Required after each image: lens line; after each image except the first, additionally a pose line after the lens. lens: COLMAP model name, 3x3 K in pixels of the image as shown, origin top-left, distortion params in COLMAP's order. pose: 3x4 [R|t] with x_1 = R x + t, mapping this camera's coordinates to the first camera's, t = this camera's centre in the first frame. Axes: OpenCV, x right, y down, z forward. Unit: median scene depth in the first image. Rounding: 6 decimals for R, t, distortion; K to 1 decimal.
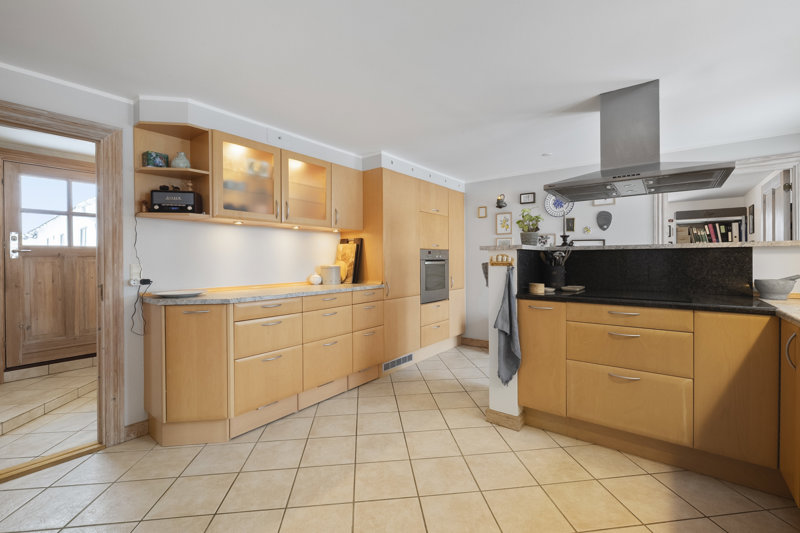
lens RADIAL K [[342.3, 0, 401.1], [0, 342.3, 262.1], [0, 0, 1]] dist [-0.002147, -0.000203]
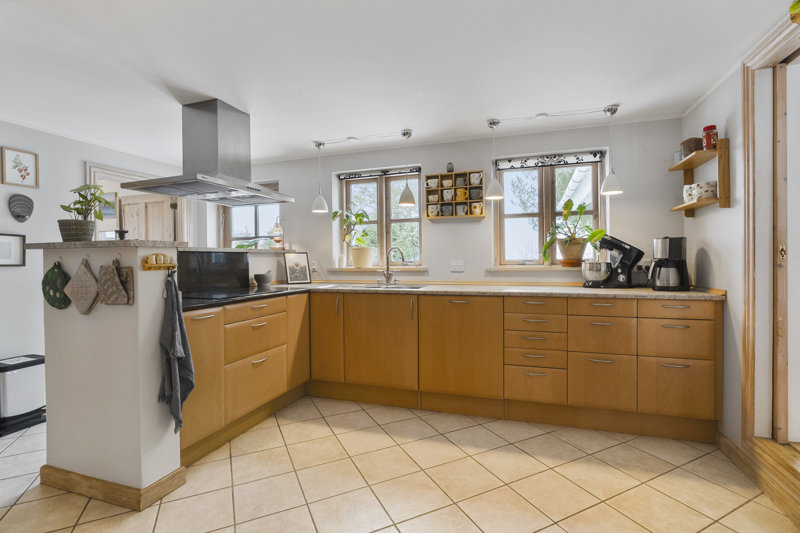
lens RADIAL K [[376.4, 0, 401.9], [0, 376.4, 264.4], [0, 0, 1]] dist [0.003234, 0.000226]
pose [[-0.326673, -0.003711, 0.945130, -0.608132], [0.017645, 0.999794, 0.010025, 0.000882], [-0.944973, 0.019952, -0.326540, 0.790871]]
